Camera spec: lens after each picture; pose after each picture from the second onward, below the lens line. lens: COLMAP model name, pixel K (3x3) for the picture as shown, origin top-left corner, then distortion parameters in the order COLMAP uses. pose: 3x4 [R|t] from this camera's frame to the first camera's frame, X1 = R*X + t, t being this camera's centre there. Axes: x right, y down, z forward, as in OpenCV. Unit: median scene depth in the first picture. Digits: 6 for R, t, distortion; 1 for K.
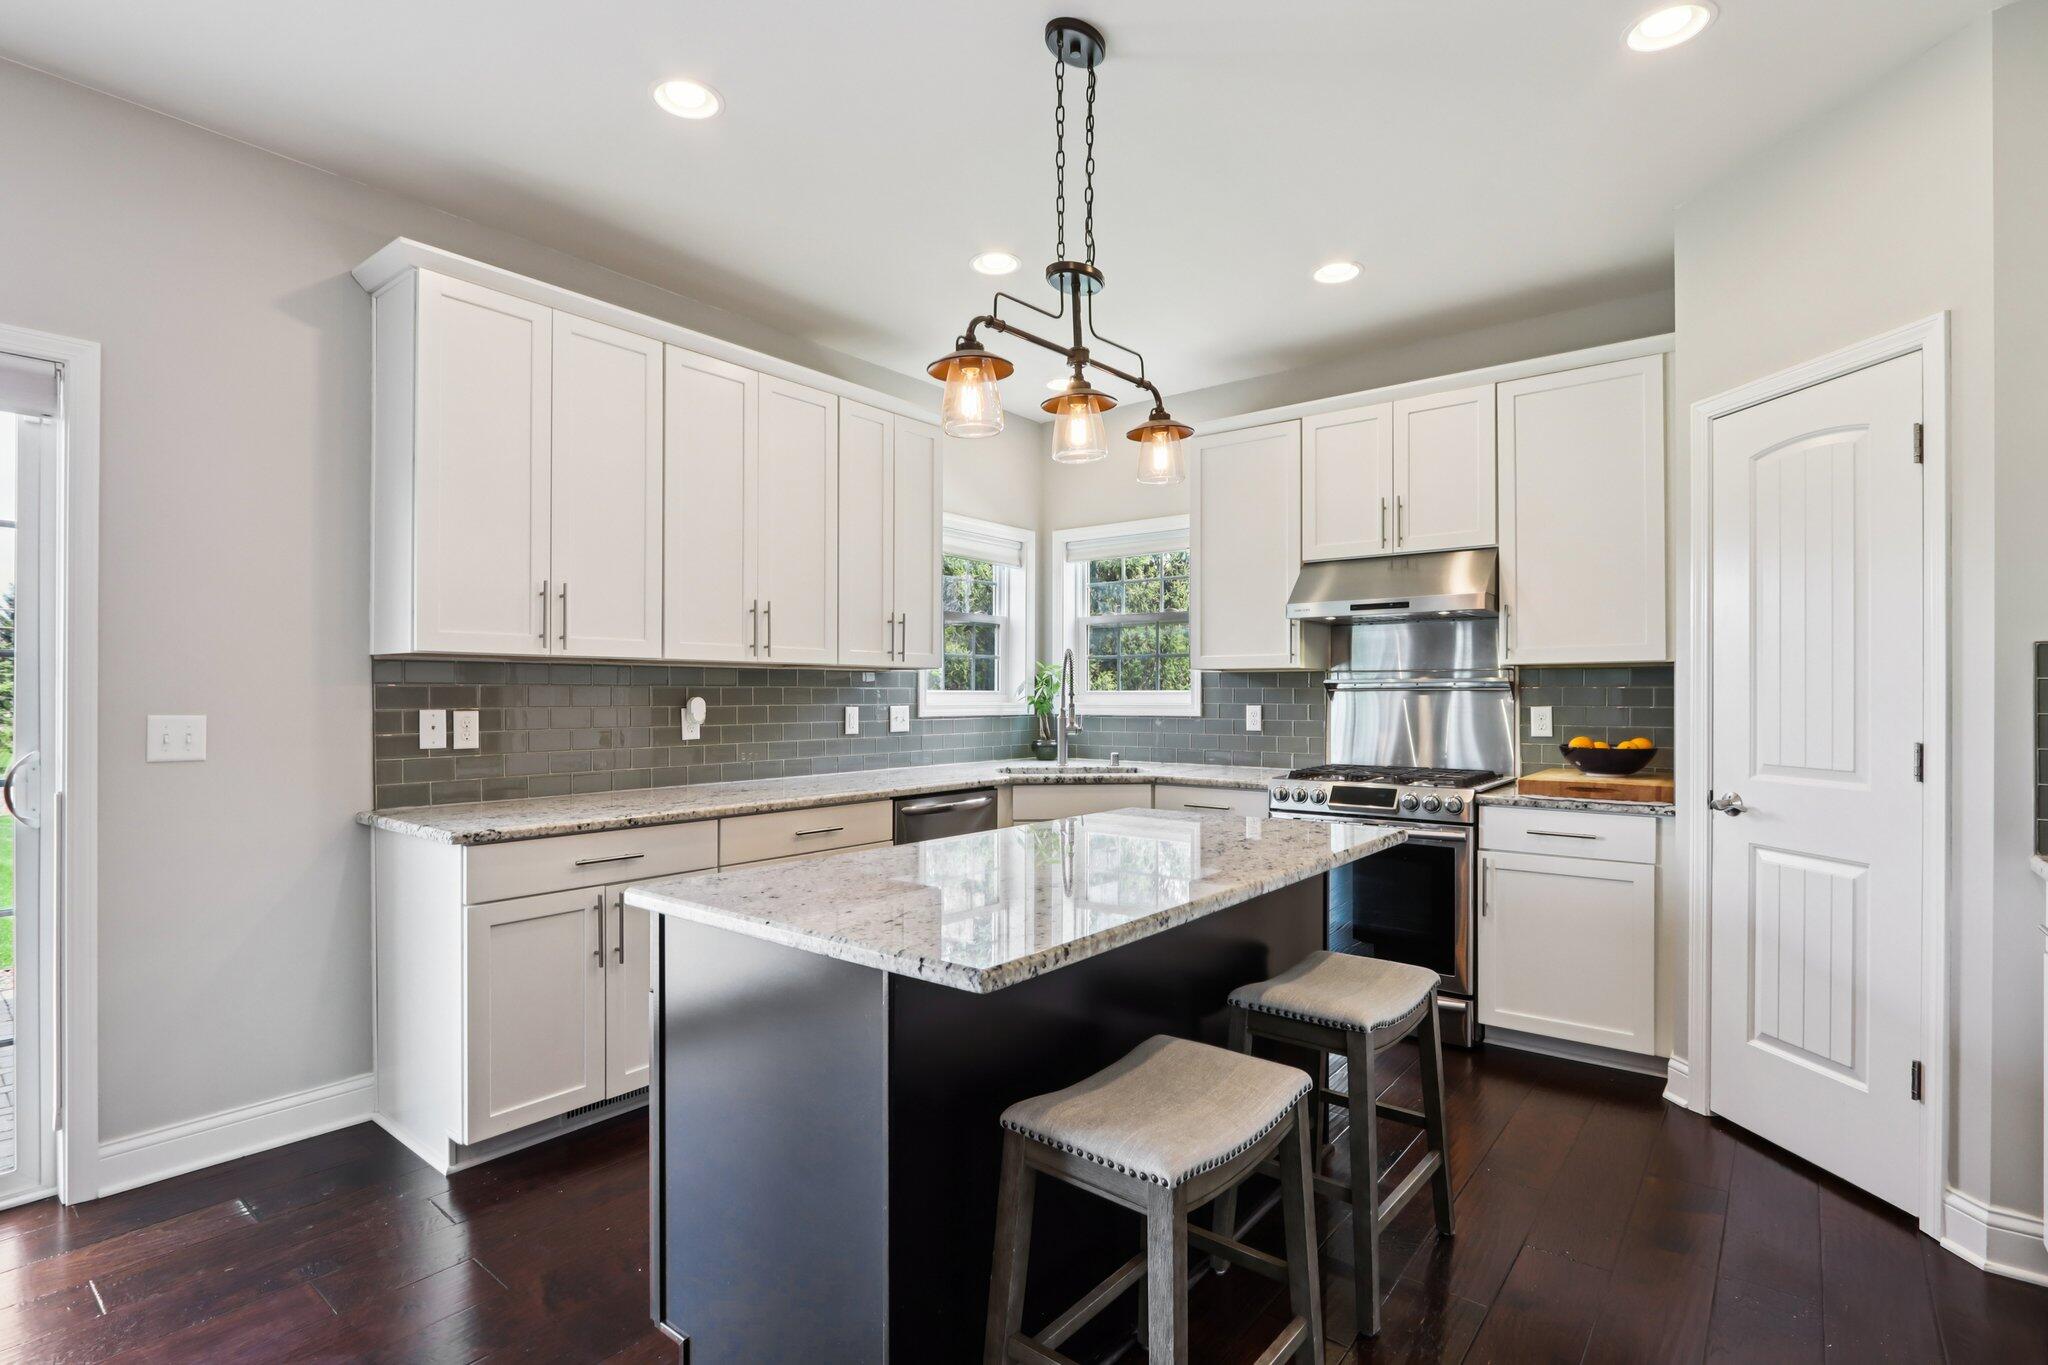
lens RADIAL K [[985.3, 0, 1011.0], [0, 985.3, 687.2], [0, 0, 1]] dist [-0.006053, 0.000122]
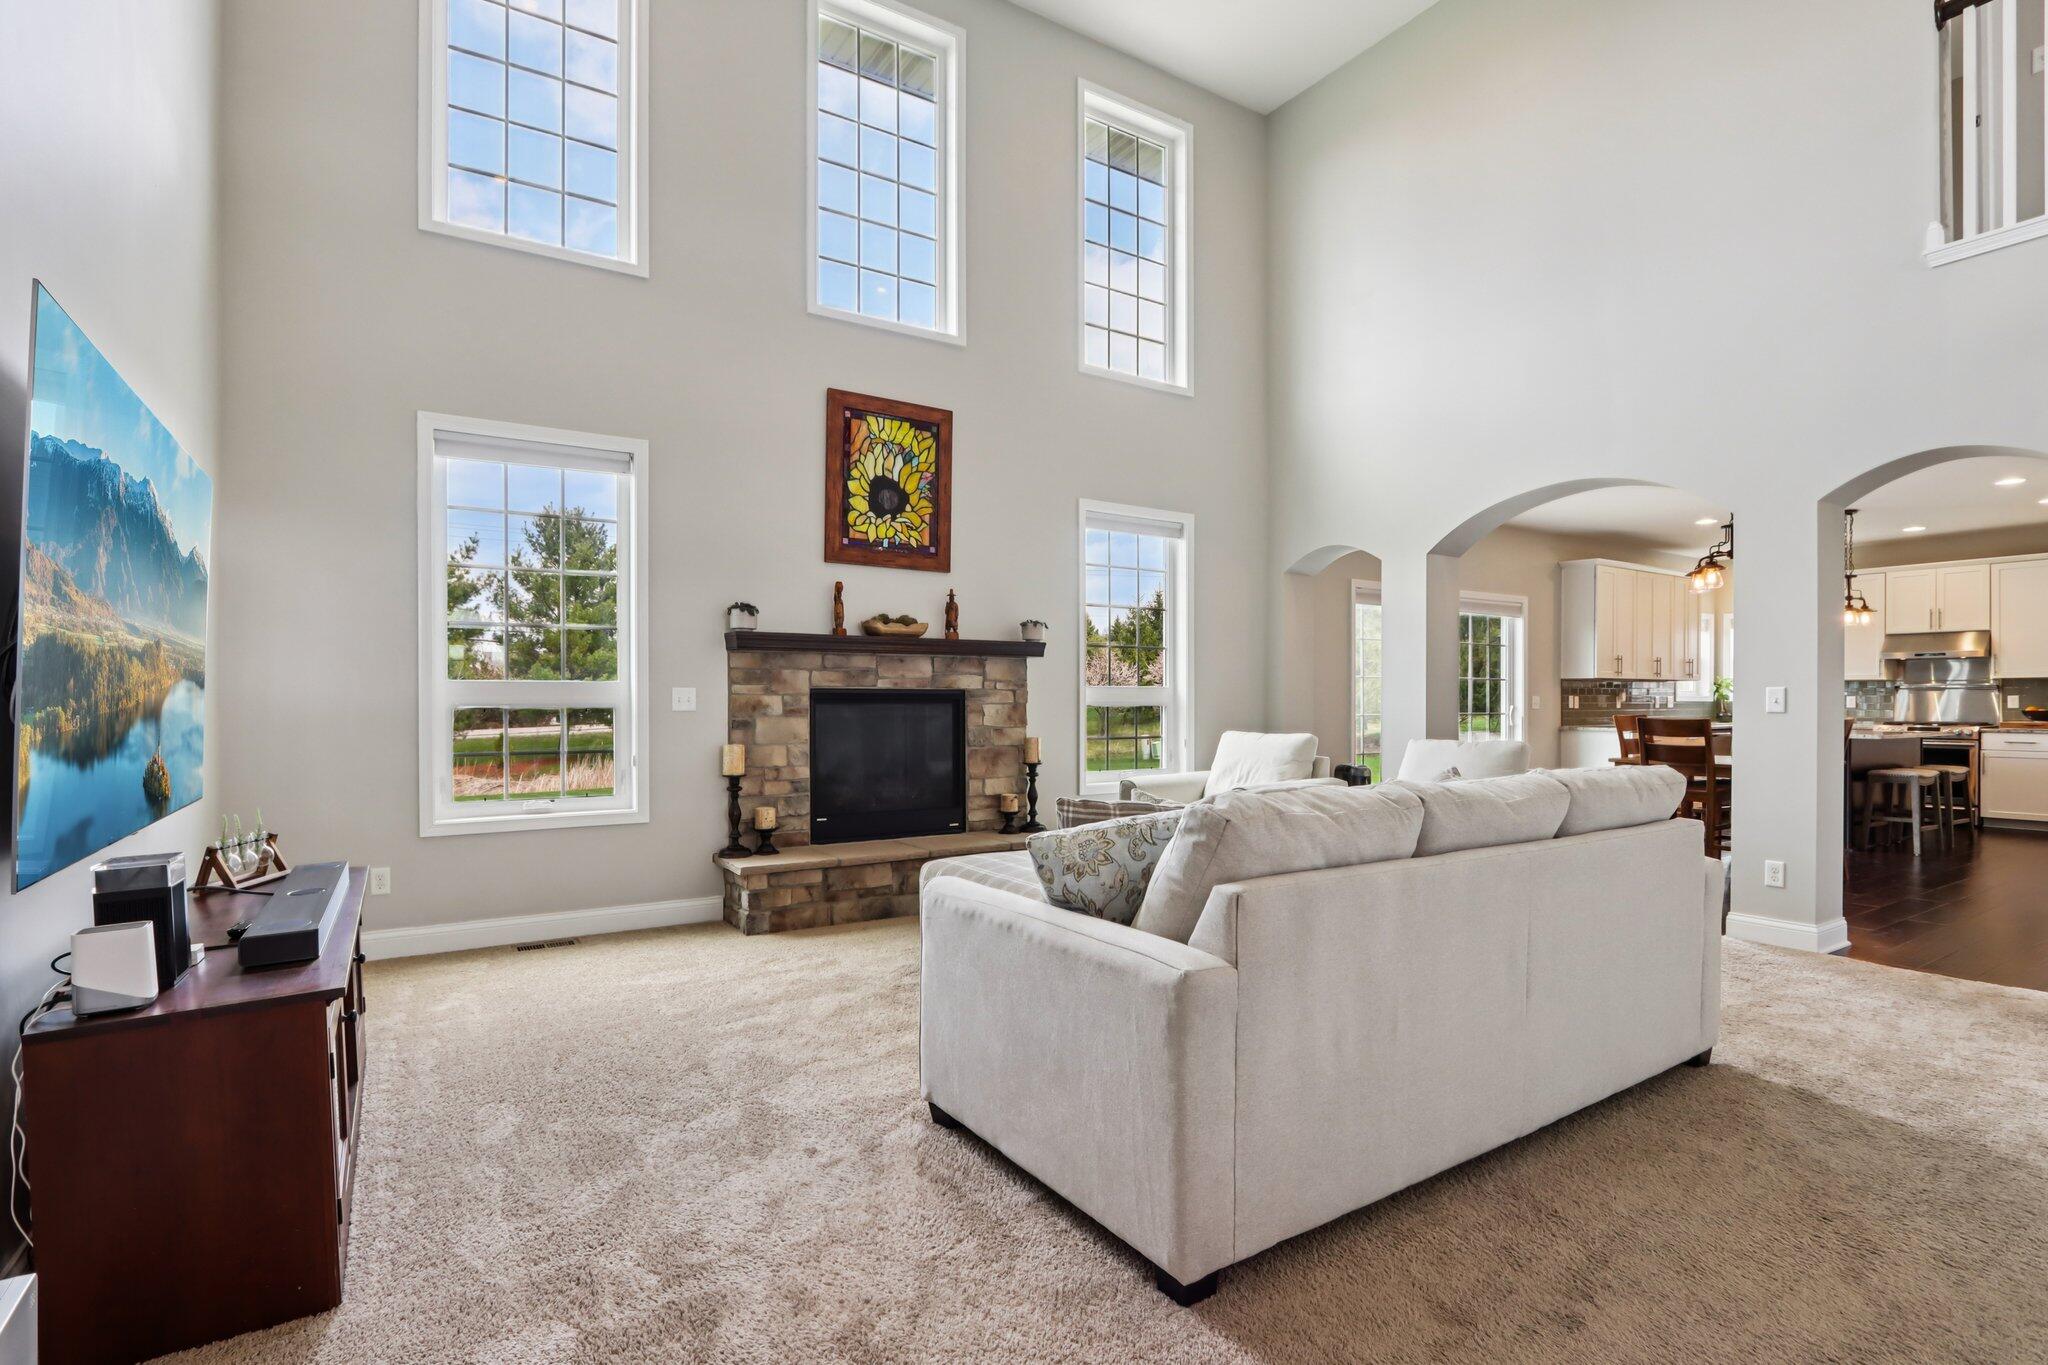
lens RADIAL K [[985.3, 0, 1032.3], [0, 985.3, 696.3], [0, 0, 1]] dist [-0.006053, 0.000122]
pose [[0.950125, -0.001438, -0.311865, -1.088697], [0.002160, 0.999996, 0.001968, 0.013295], [0.311861, -0.002544, 0.950124, -2.220421]]
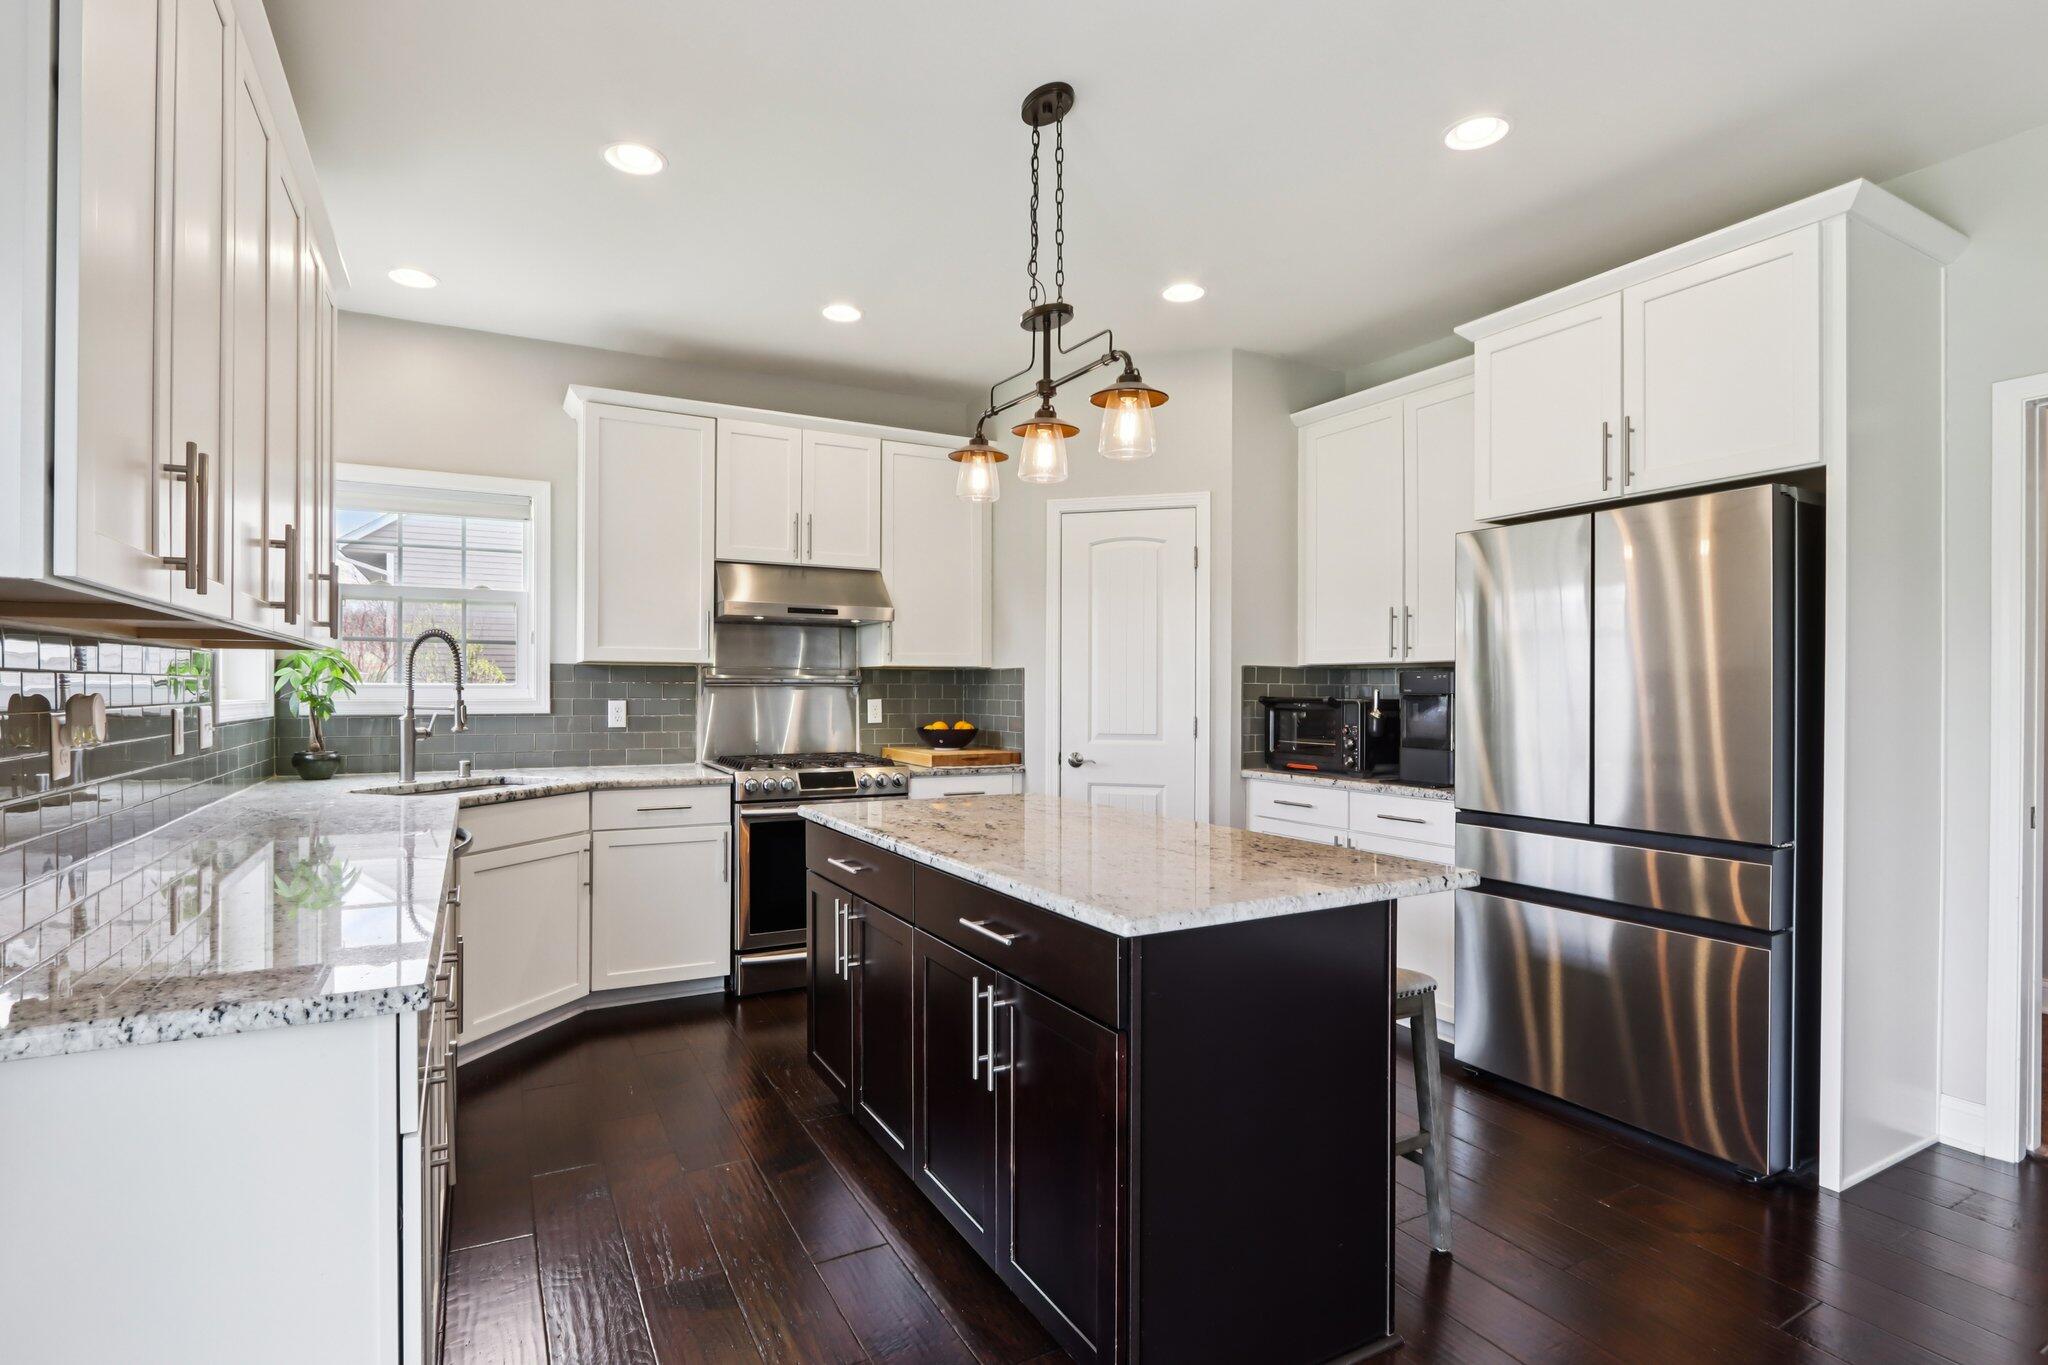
lens RADIAL K [[985.3, 0, 1015.8], [0, 985.3, 686.6], [0, 0, 1]] dist [-0.006053, 0.000122]
pose [[0.395931, 0.006372, 0.918258, -0.618186], [-0.011162, 0.999935, -0.002125, 0.003915], [-0.918213, -0.009409, 0.395976, 0.371325]]
